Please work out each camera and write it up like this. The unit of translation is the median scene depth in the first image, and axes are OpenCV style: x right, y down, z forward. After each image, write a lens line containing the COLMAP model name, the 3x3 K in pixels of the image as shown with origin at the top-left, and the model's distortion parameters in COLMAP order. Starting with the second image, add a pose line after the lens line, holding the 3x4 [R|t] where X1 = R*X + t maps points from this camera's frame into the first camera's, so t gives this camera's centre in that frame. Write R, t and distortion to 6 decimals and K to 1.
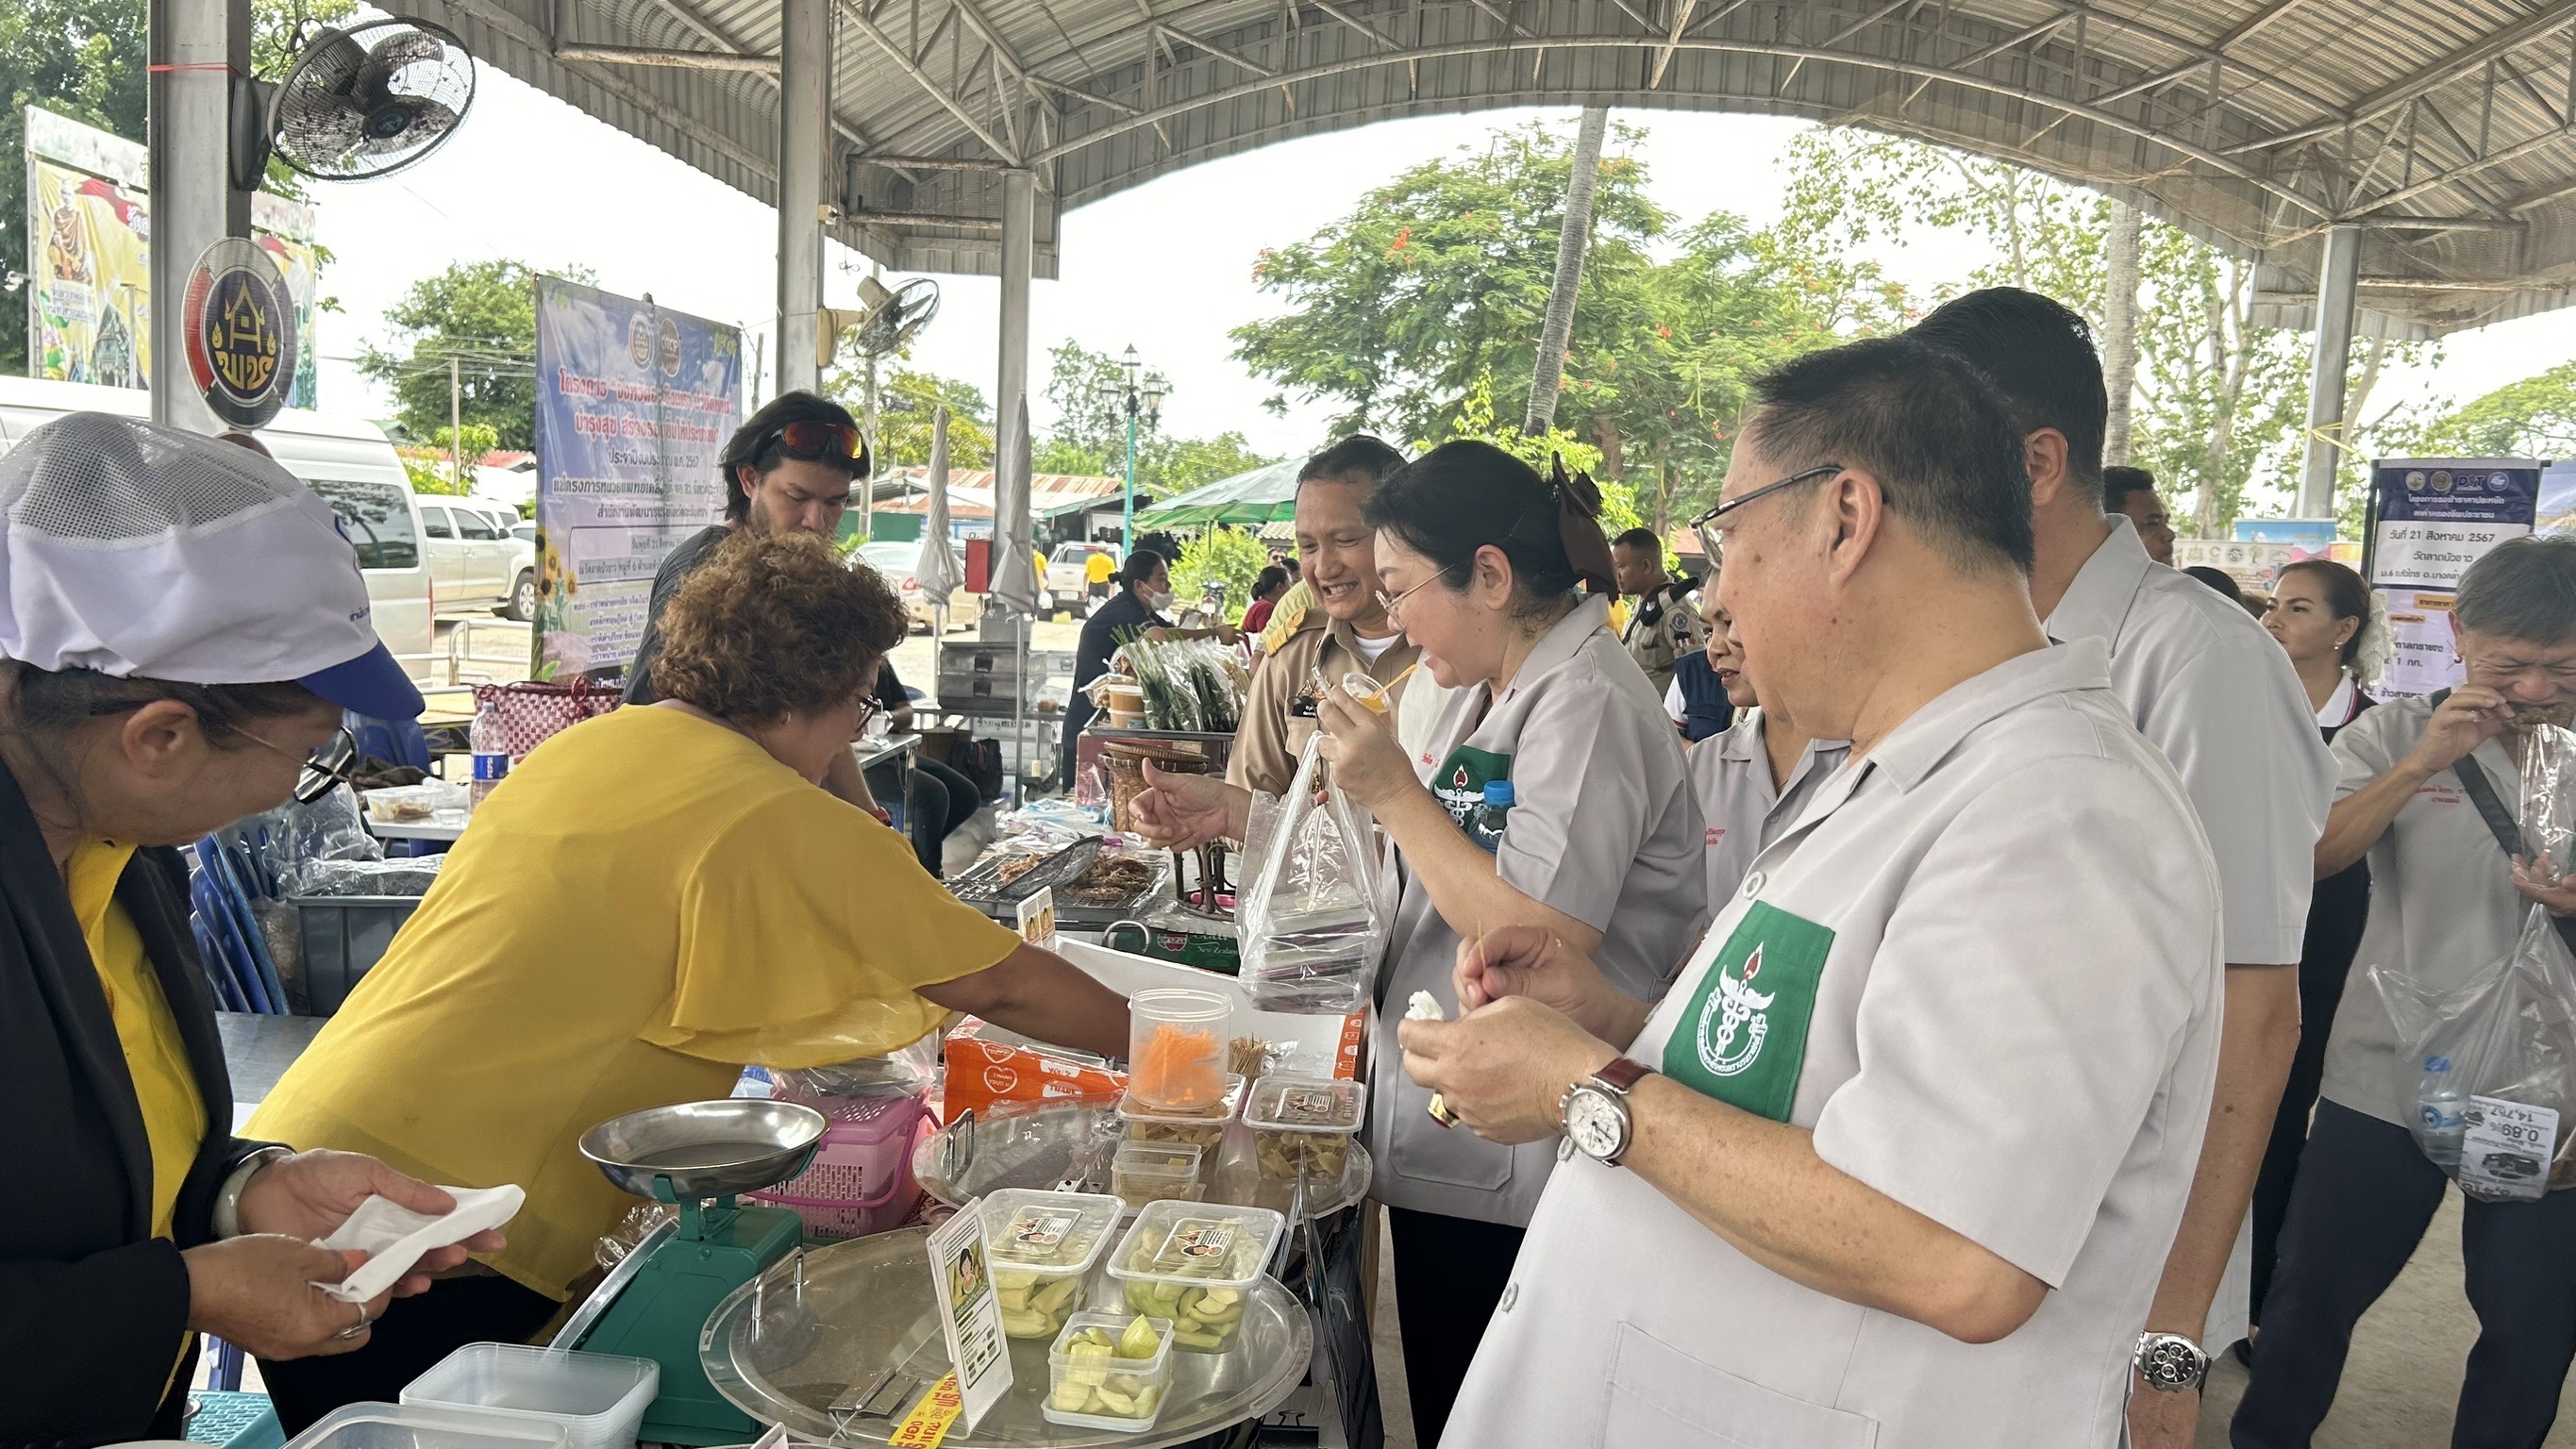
lens RADIAL K [[1940.2, 0, 1322.7], [0, 1940.2, 750.1], [0, 0, 1]] dist [0.055206, -0.061433]
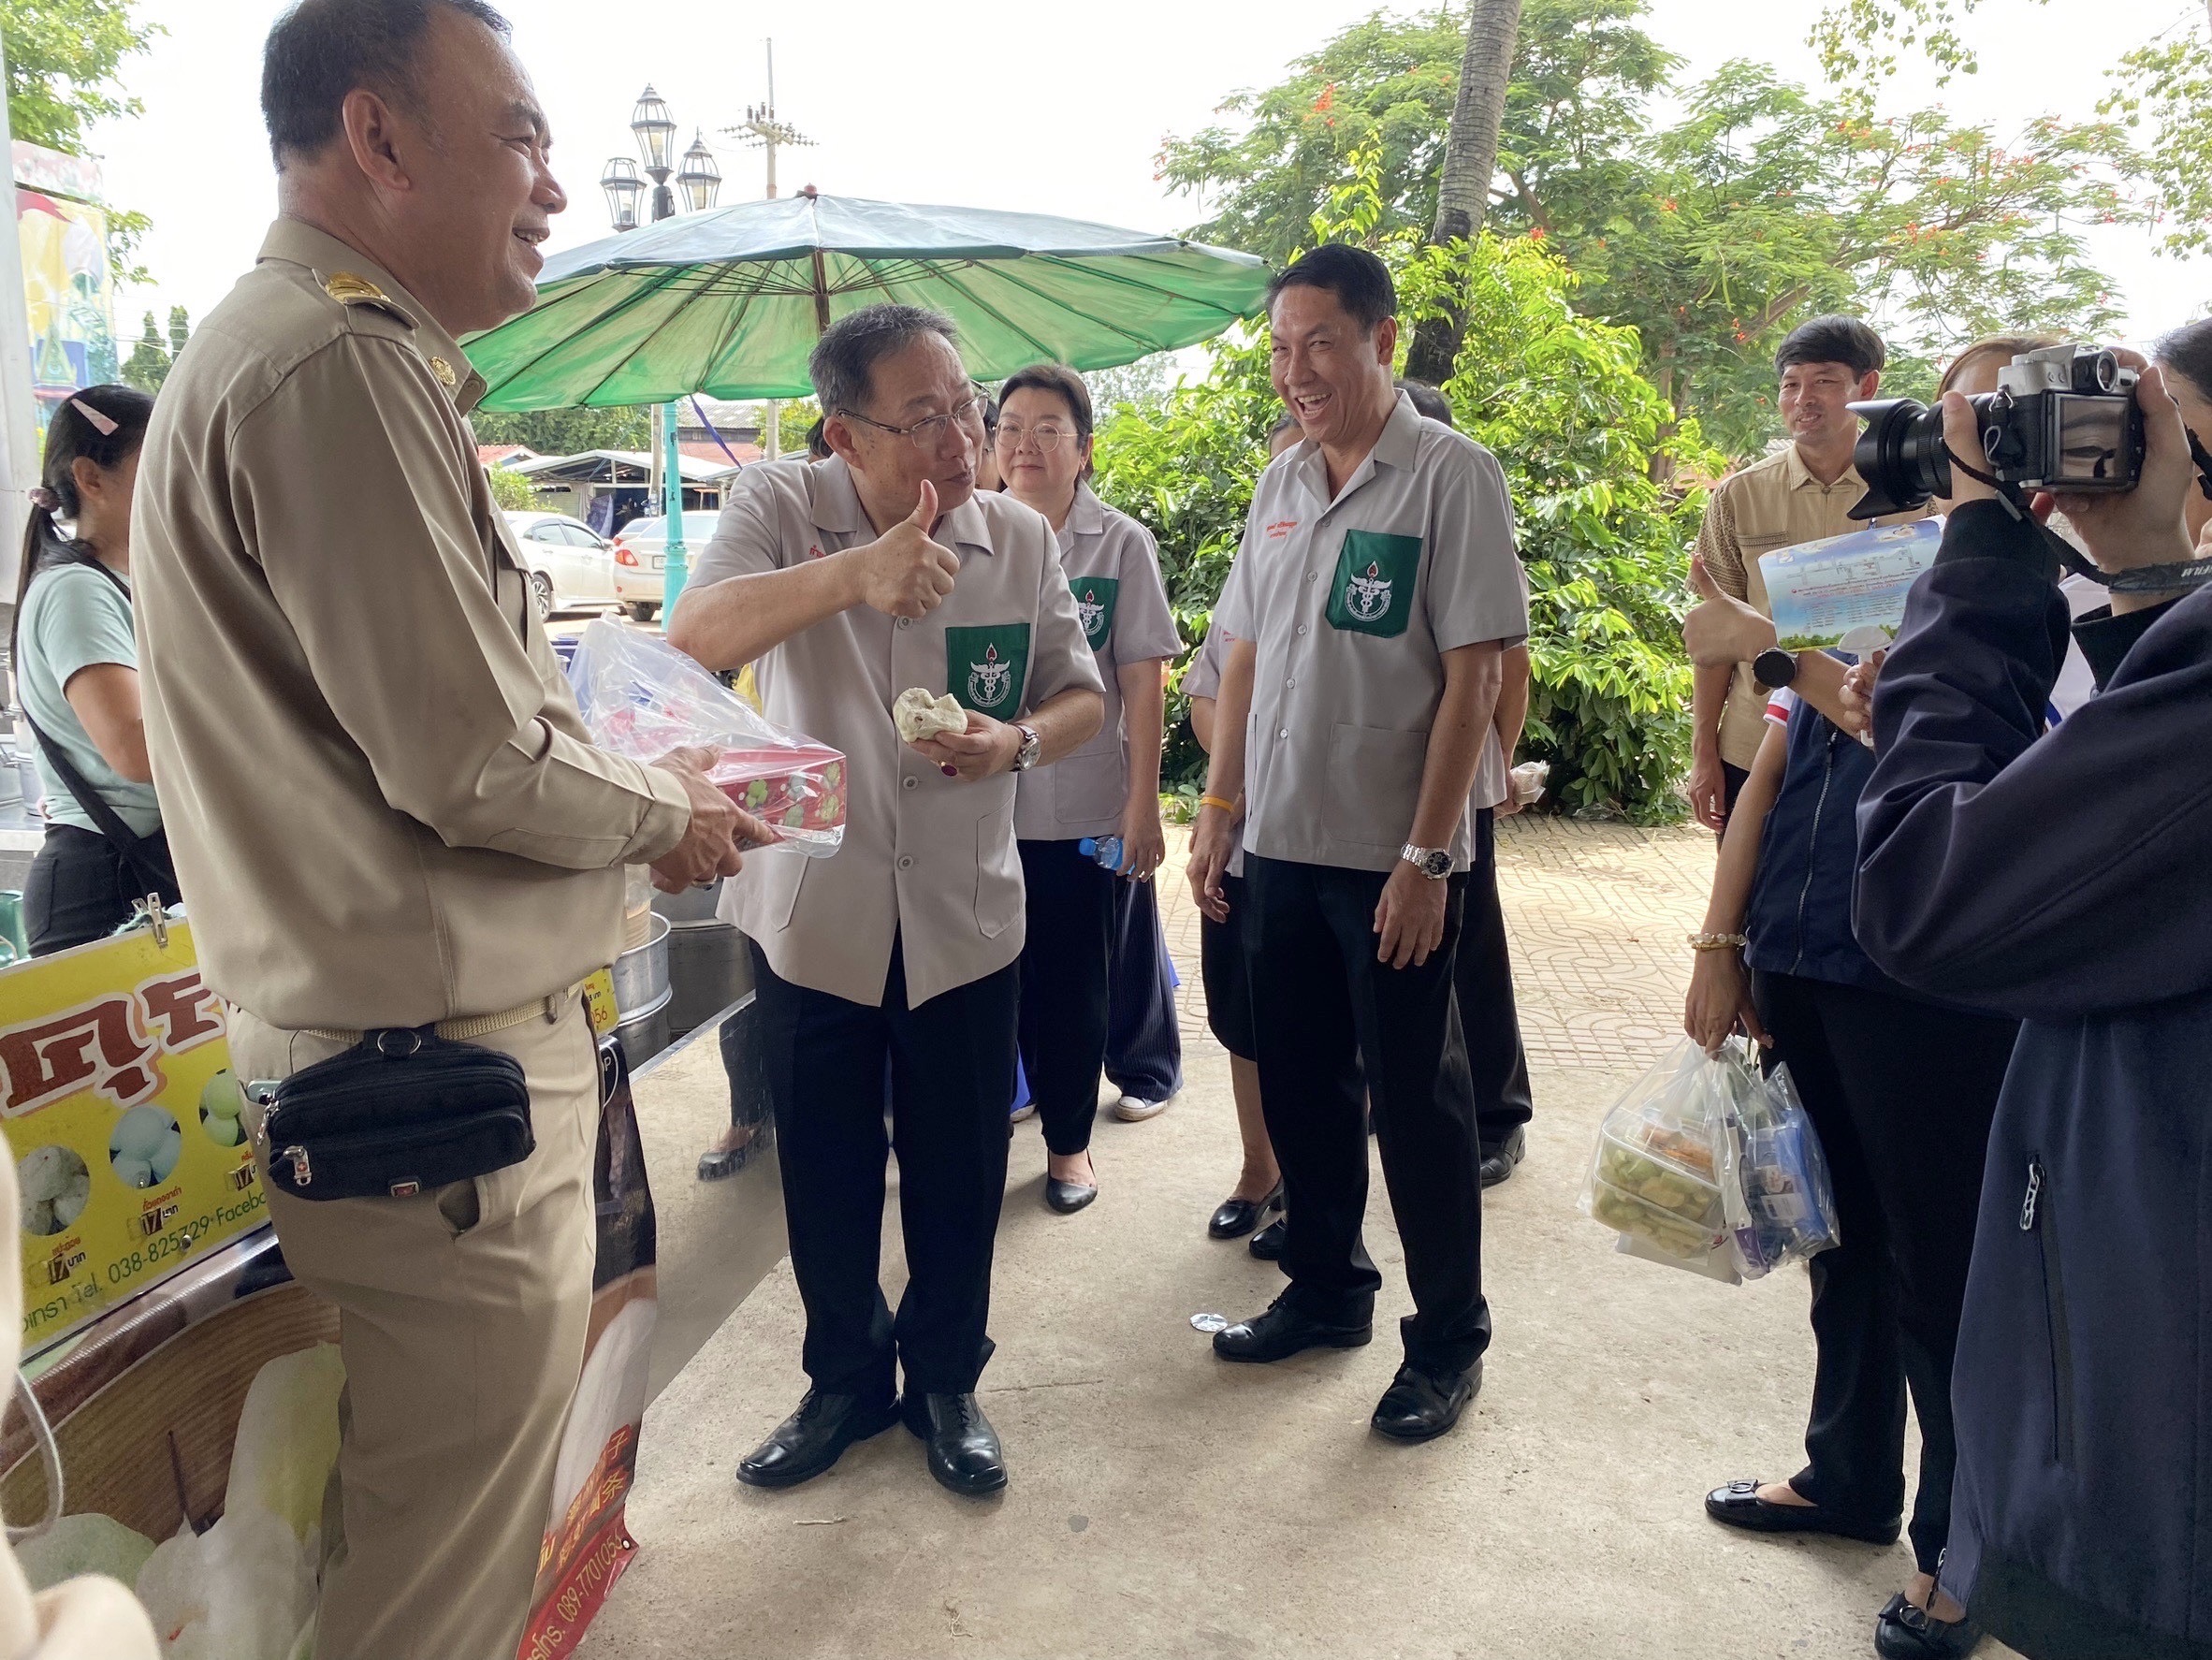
lens RADIAL K [[1691.0, 0, 1076.3], [0, 1691.0, 801.3], [0, 0, 1]] dist [0.037481, -0.038270]
pose [[0.987787, -0.016680, -0.154914, 0.044410], [0.026352, 0.997815, 0.060590, -0.021505], [0.153565, -0.063932, 0.986068, 0.291689]]
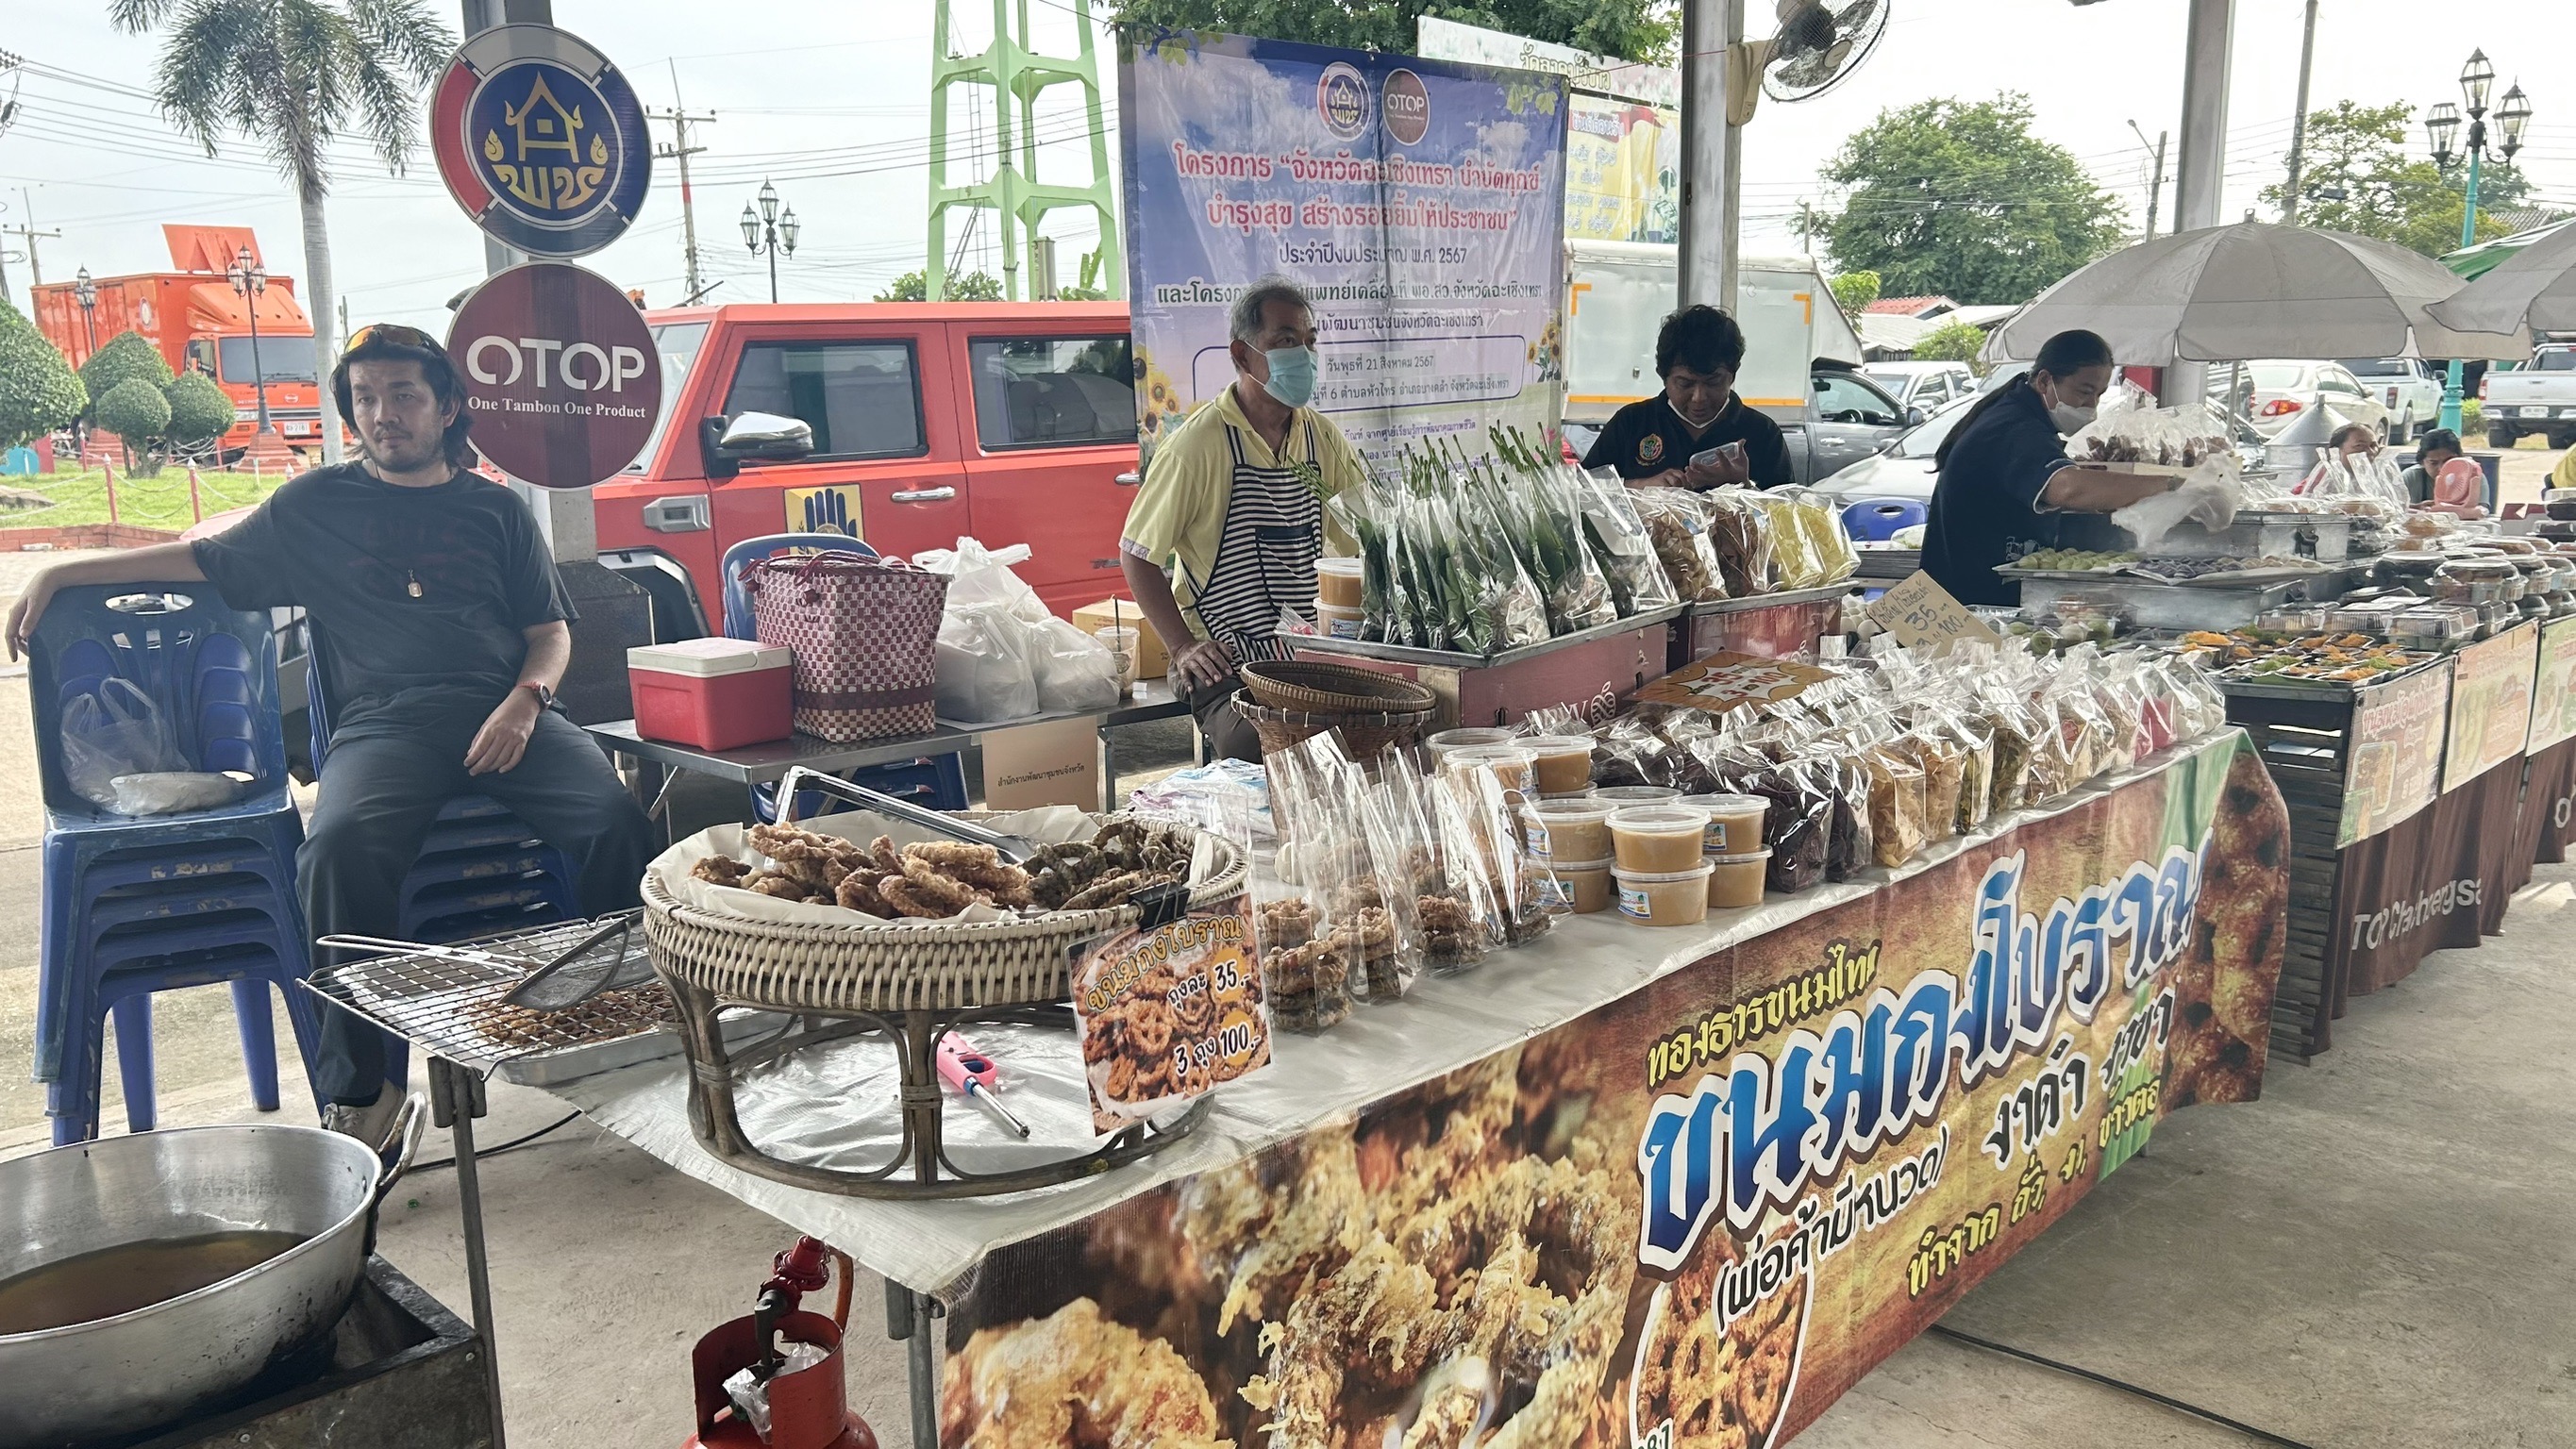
lens RADIAL K [[1940.2, 0, 1281.6], [0, 1940.2, 740.9], [0, 0, 1]] dist [0.055206, -0.061433]
pose [[0.740020, 0.062454, -0.669679, 0.039046], [-0.013434, 0.996853, 0.078121, -0.003957], [0.672450, -0.048815, 0.738531, 0.087500]]
